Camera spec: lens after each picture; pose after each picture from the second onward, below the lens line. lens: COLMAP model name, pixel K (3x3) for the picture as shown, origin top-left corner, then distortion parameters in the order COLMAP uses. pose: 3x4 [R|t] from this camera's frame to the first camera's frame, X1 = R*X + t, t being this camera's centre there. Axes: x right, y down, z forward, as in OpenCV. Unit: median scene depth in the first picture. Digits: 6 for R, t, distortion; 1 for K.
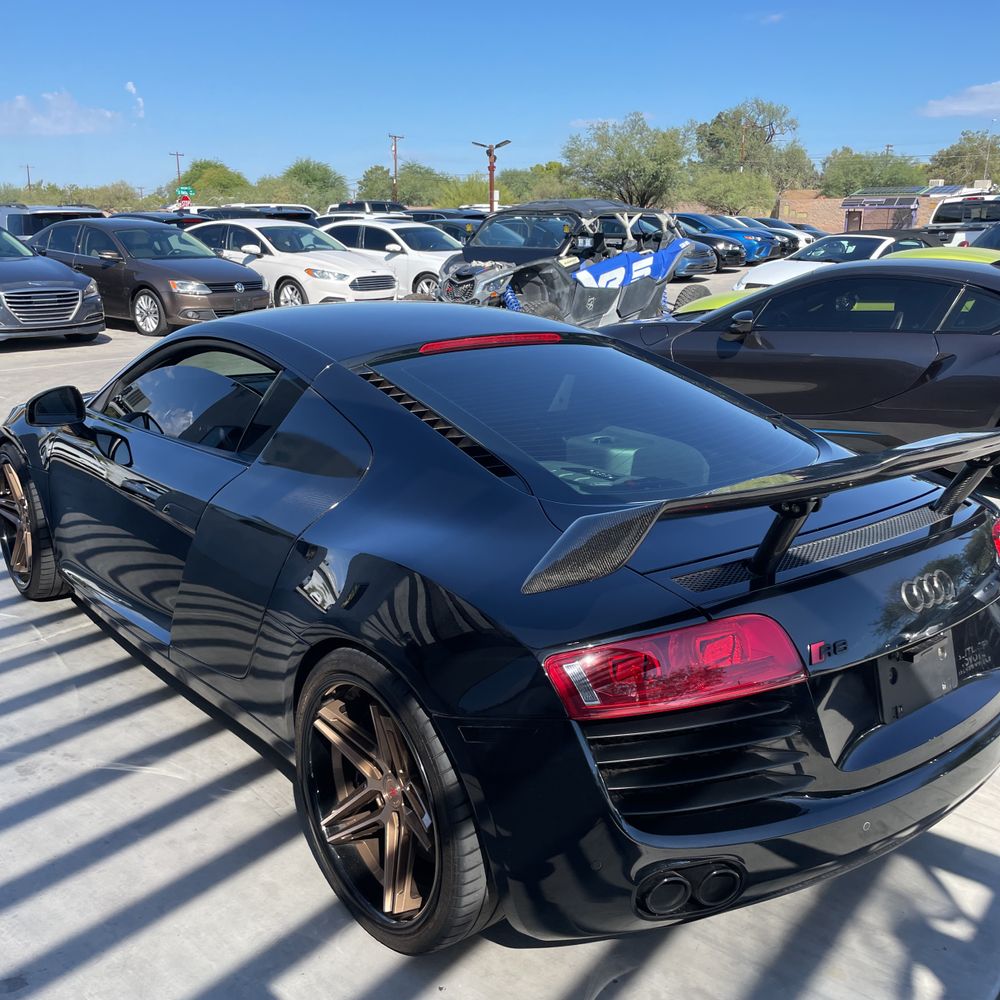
lens RADIAL K [[1037.8, 0, 515.6], [0, 1037.8, 511.5], [0, 0, 1]] dist [0.002935, 0.000000]
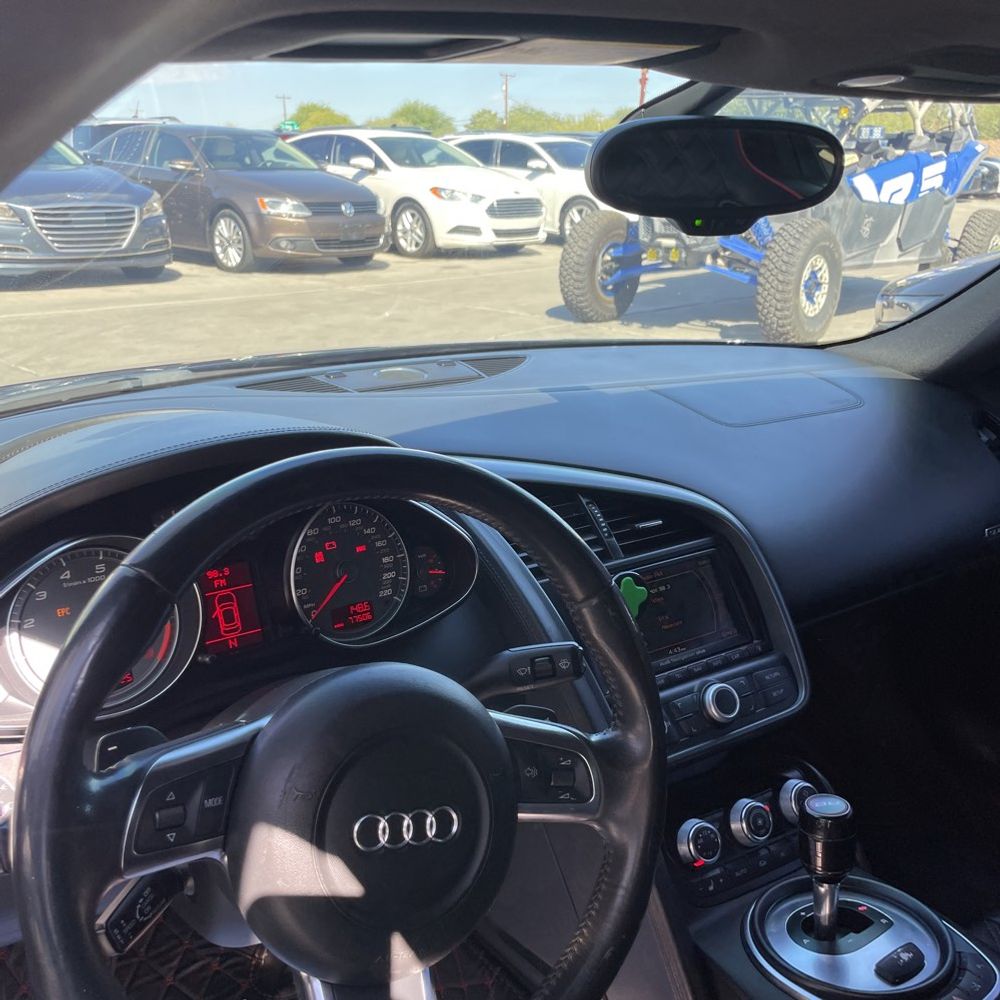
lens RADIAL K [[1037.8, 0, 507.2], [0, 1037.8, 522.8], [0, 0, 1]] dist [0.002935, 0.000000]
pose [[0.994569, 0.034386, -0.098240, -0.069206], [-0.028701, 0.997863, 0.058705, -0.035827], [0.100048, -0.055567, 0.993430, 0.250796]]
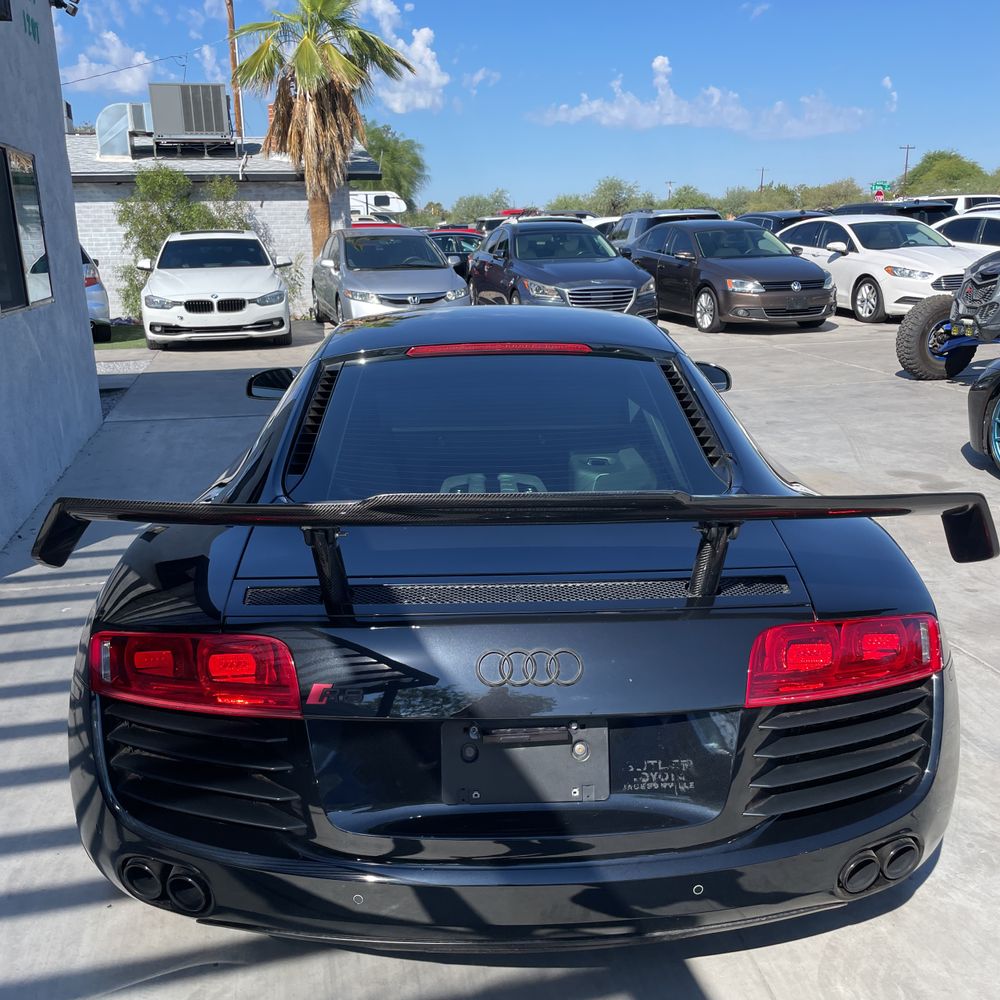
lens RADIAL K [[1037.8, 0, 499.0], [0, 1037.8, 511.0], [0, 0, 1]] dist [0.002935, 0.000000]
pose [[0.781443, 0.139145, -0.608264, 0.146473], [-0.136921, 0.989299, 0.050406, -0.015000], [0.608768, 0.043895, 0.792133, 0.053079]]
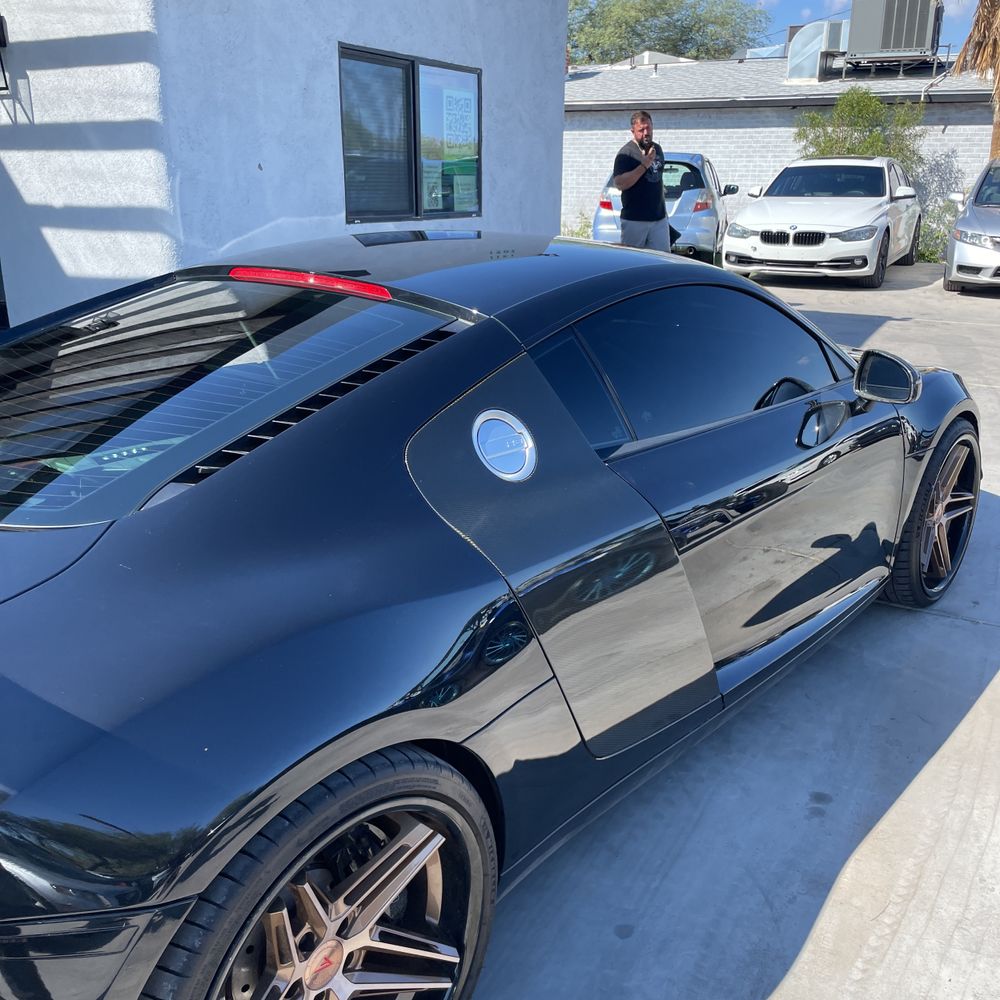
lens RADIAL K [[1037.8, 0, 513.7], [0, 1037.8, 506.6], [0, 0, 1]] dist [0.002935, 0.000000]
pose [[0.180746, 0.294723, -0.938333, 0.189370], [-0.256285, 0.935201, 0.244372, -0.057406], [0.949552, 0.196312, 0.244567, 0.236985]]
